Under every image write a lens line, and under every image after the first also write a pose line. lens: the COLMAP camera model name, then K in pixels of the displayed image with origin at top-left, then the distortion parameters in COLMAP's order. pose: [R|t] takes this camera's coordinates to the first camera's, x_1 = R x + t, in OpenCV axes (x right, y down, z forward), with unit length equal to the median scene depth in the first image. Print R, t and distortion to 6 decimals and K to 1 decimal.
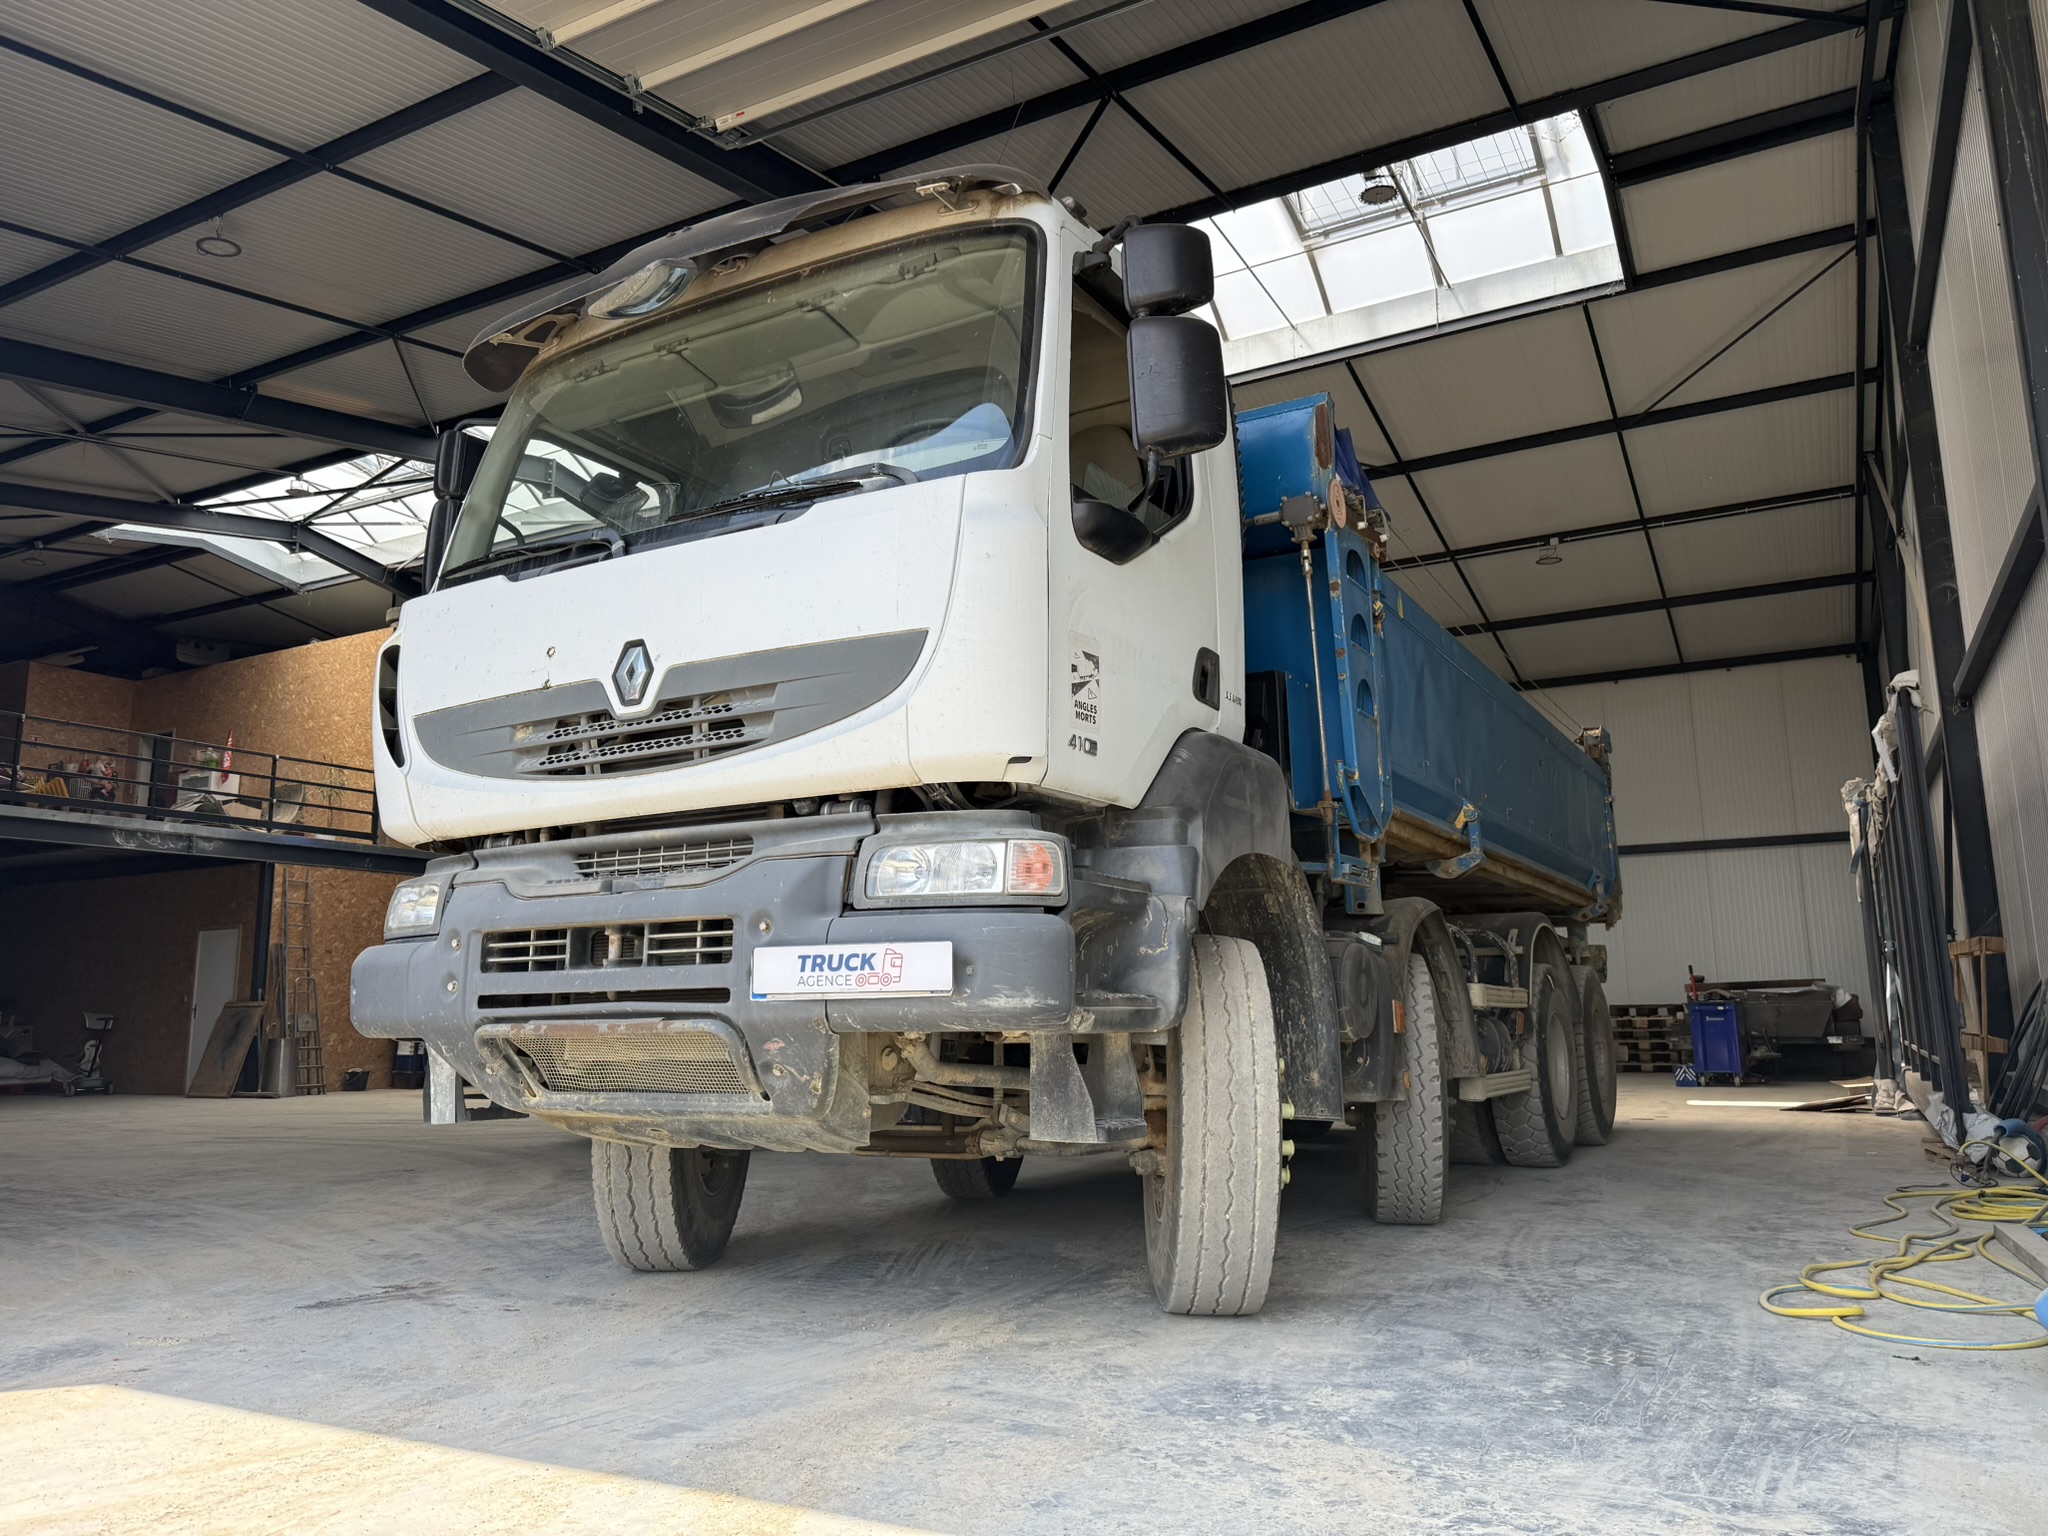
lens RADIAL K [[1449.4, 0, 1007.4], [0, 1449.4, 740.3], [0, 0, 1]] dist [0.018931, -0.016388]
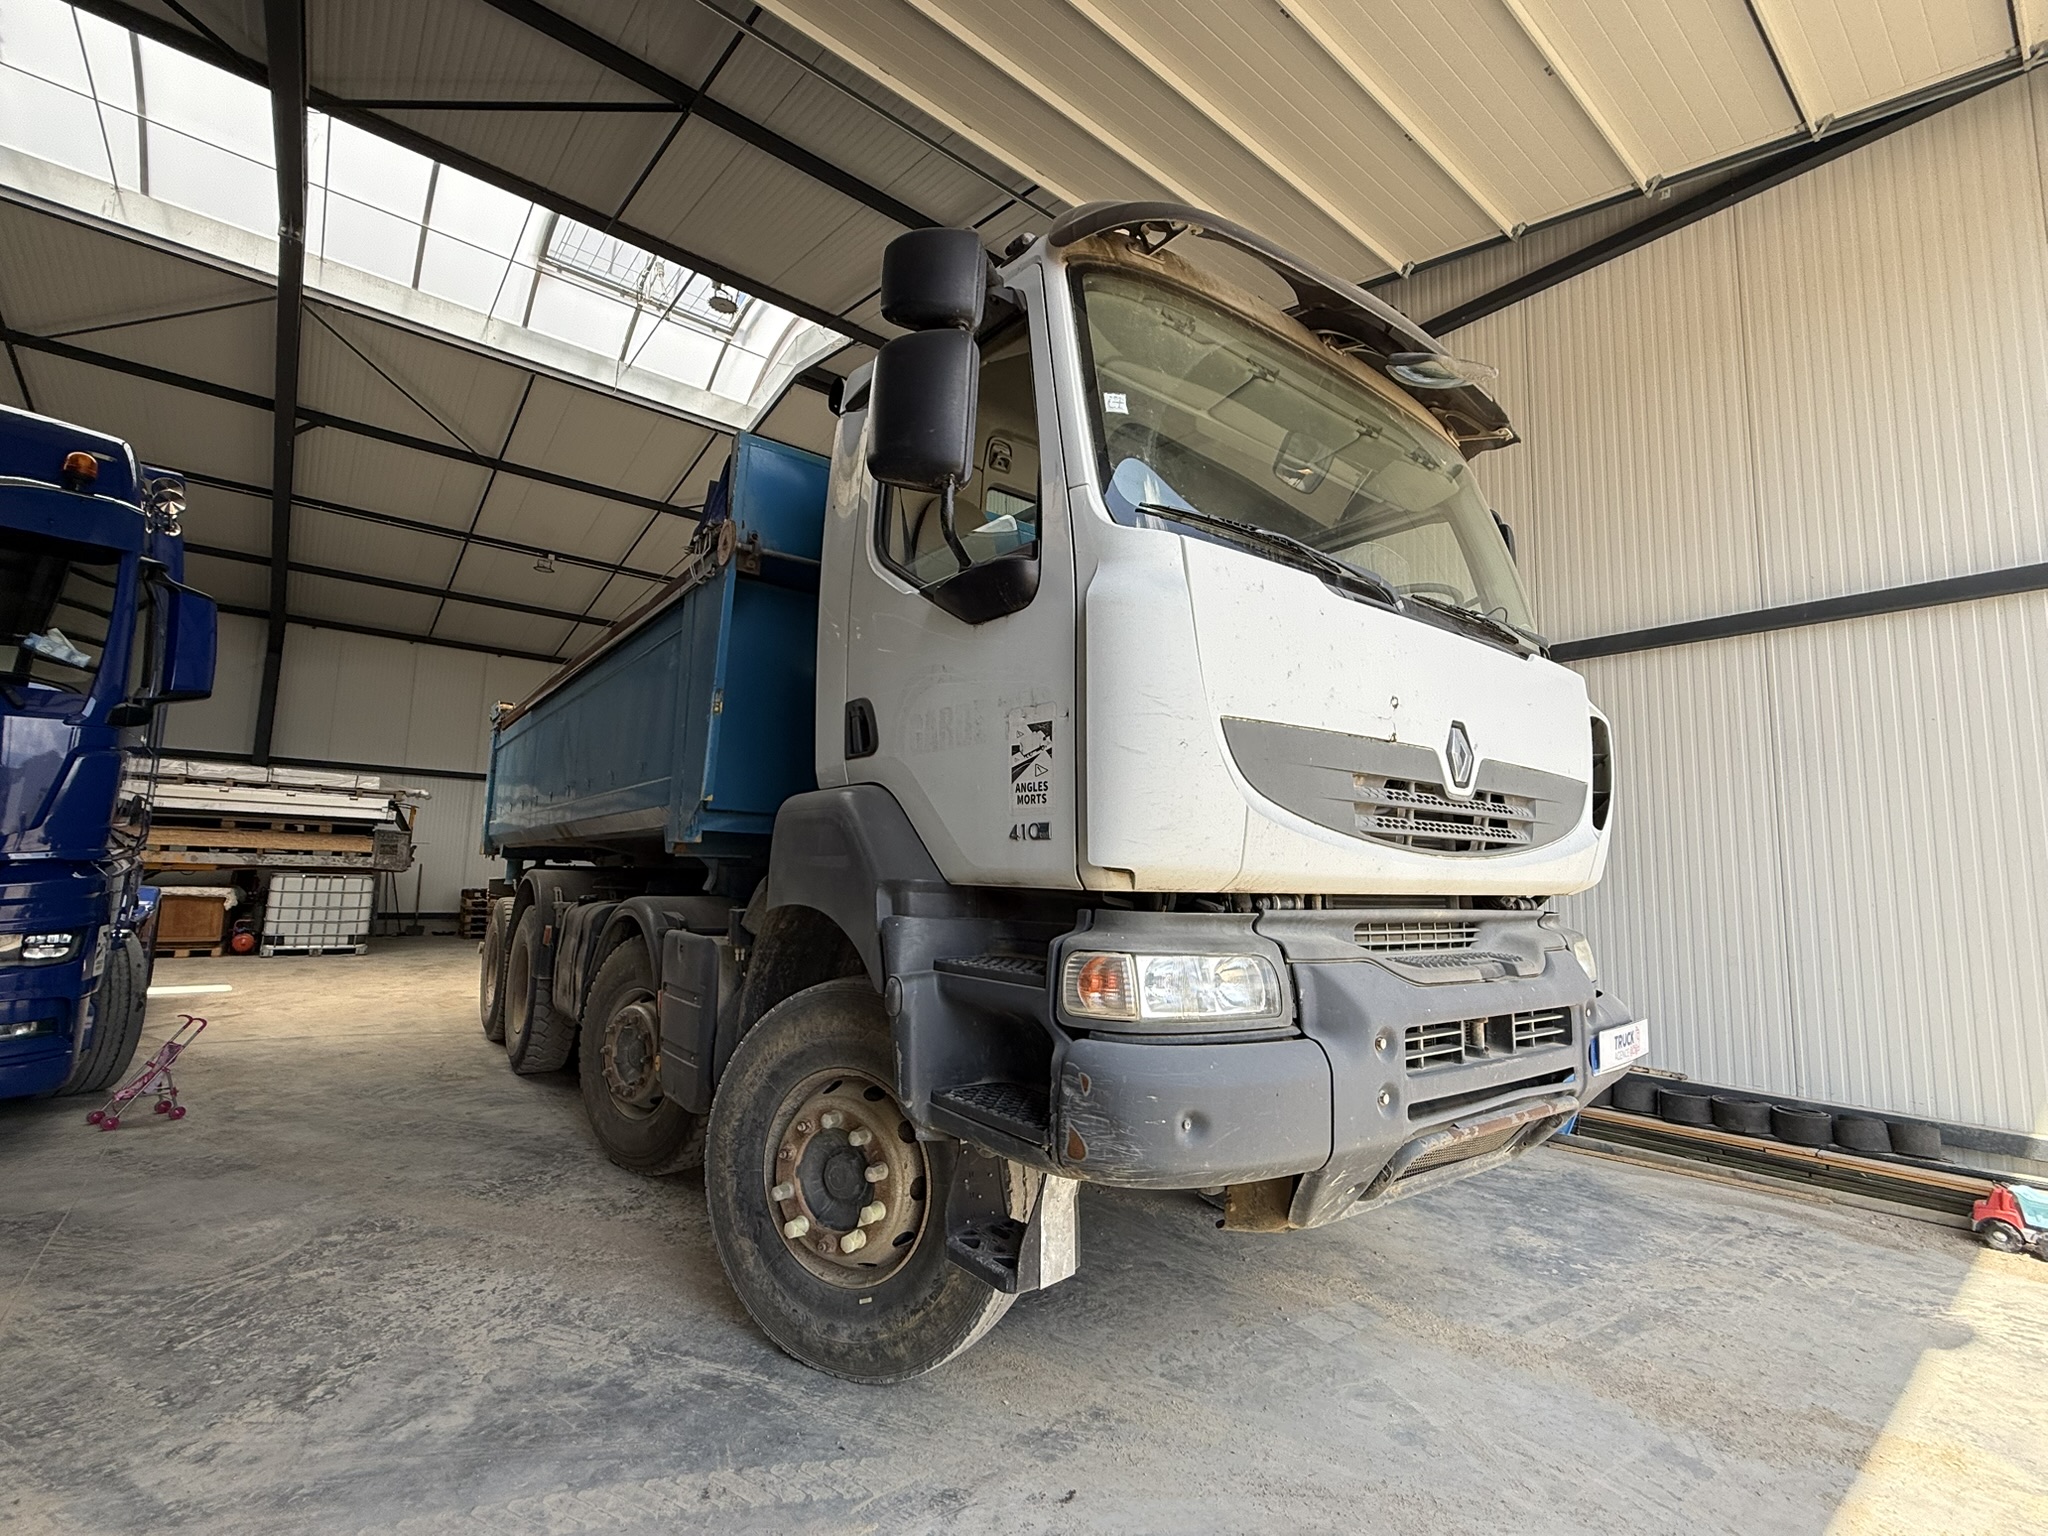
lens RADIAL K [[918.4, 0, 1023.0], [0, 918.4, 763.6], [0, 0, 1]] dist [-0.000597, -0.000325]
pose [[0.379028, 0.135167, 0.915460, -0.341119], [-0.203627, 0.977210, -0.059977, 0.021183], [-0.902703, -0.163679, 0.397914, 0.363572]]
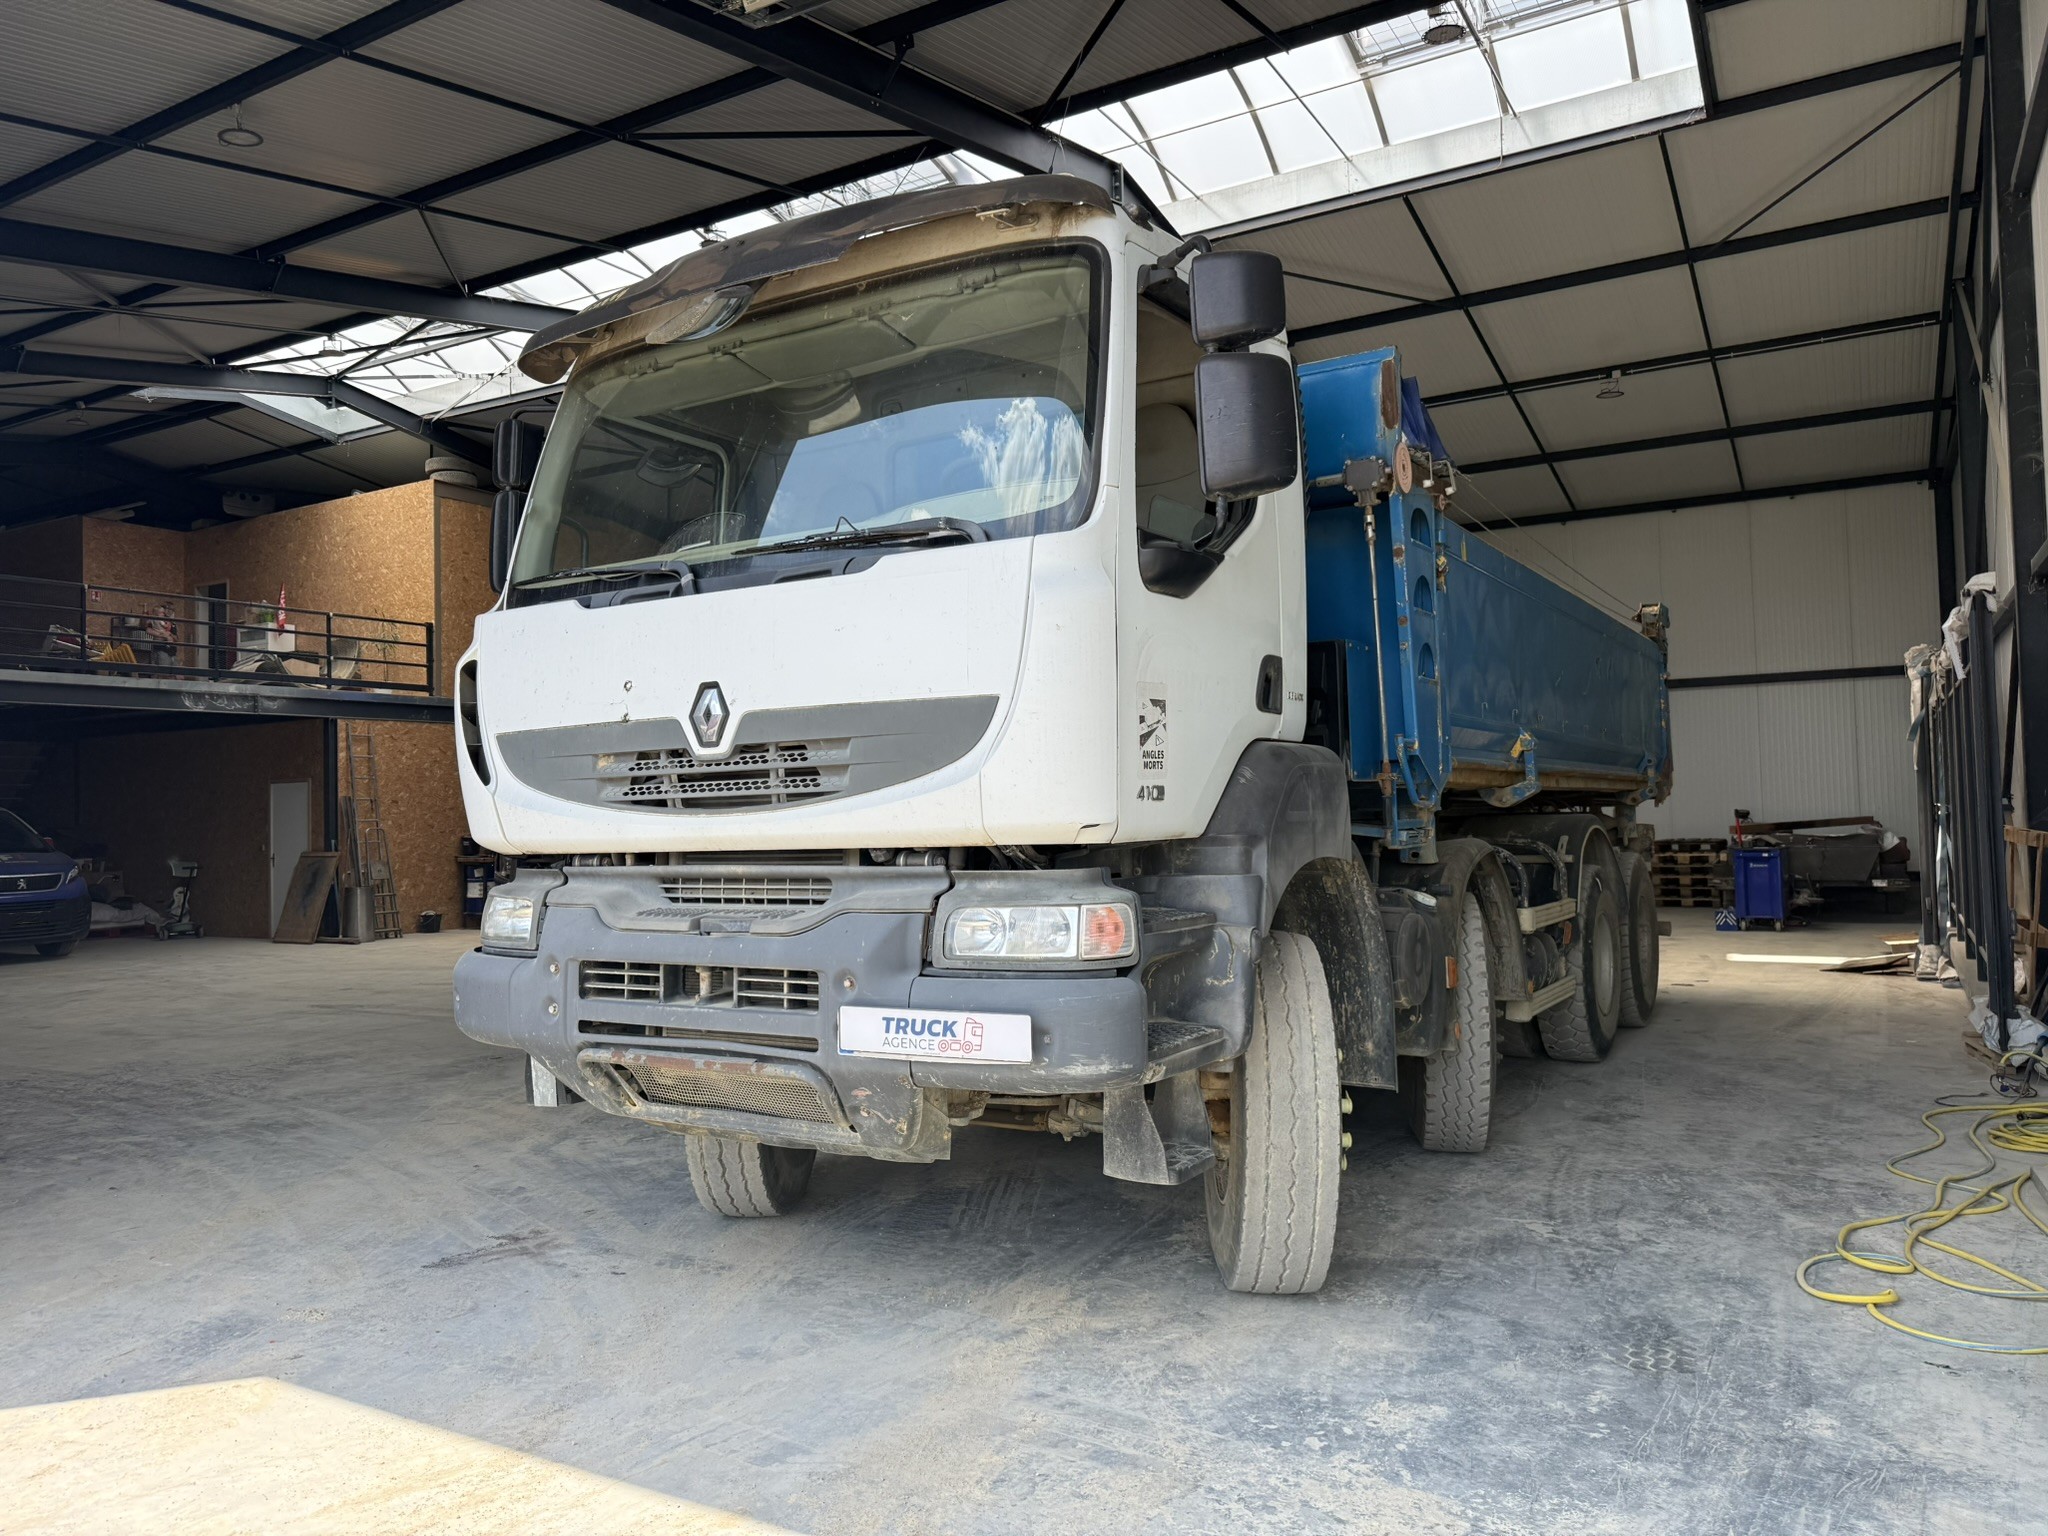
lens RADIAL K [[1449.4, 0, 986.9], [0, 1449.4, 738.9], [0, 0, 1]] dist [0.018931, -0.016388]
pose [[0.999133, -0.012839, -0.039592, -0.007678], [0.018175, 0.990334, 0.137505, -0.059556], [0.037444, -0.138106, 0.989709, -0.002624]]
